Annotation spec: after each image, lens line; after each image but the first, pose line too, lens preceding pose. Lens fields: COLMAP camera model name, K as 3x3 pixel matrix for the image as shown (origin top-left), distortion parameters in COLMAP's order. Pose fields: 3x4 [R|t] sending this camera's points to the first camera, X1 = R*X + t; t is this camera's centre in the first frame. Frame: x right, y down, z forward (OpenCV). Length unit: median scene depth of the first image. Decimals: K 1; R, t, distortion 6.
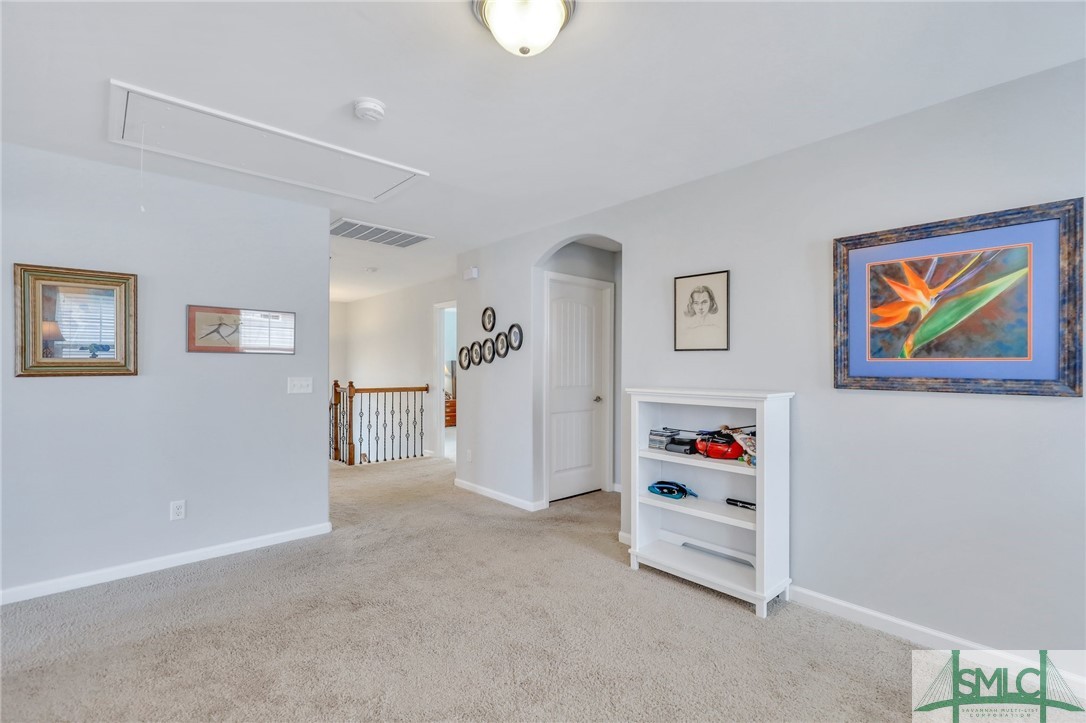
lens RADIAL K [[494.7, 0, 551.3], [0, 494.7, 365.2], [0, 0, 1]] dist [-0.001386, -0.000808]
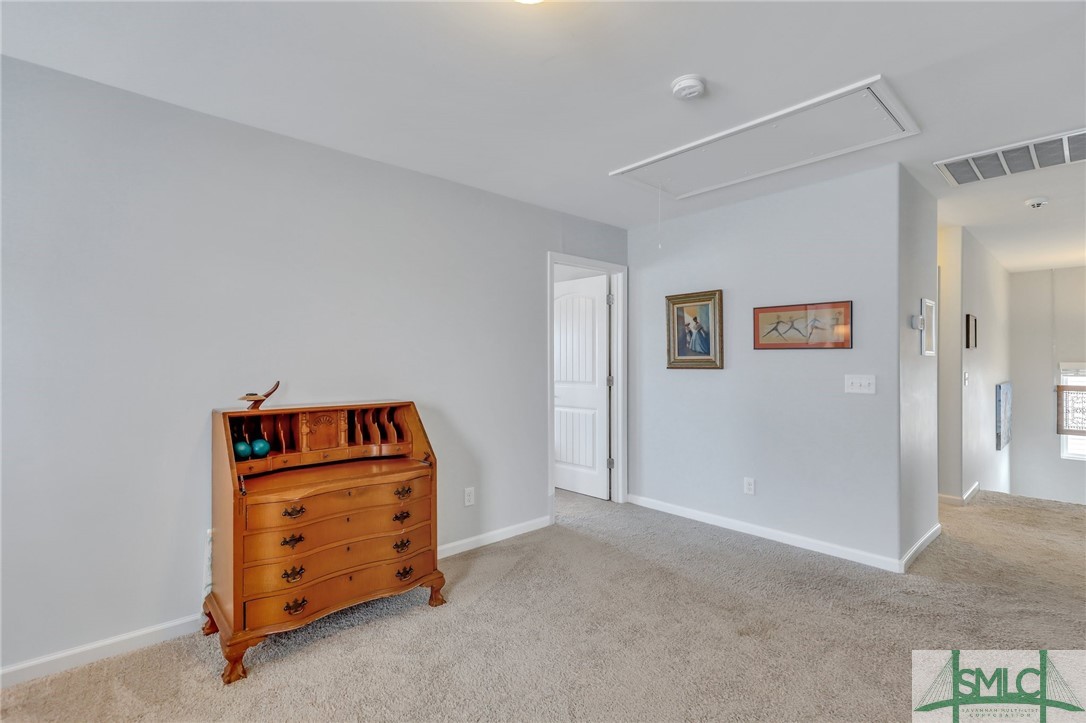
lens RADIAL K [[494.7, 0, 545.1], [0, 494.7, 359.5], [0, 0, 1]] dist [-0.001386, -0.000808]
pose [[-0.011012, -0.004824, -0.999928, 0.414938], [0.002590, 0.999985, -0.004853, 0.000841], [0.999936, -0.002643, -0.011000, 0.536995]]
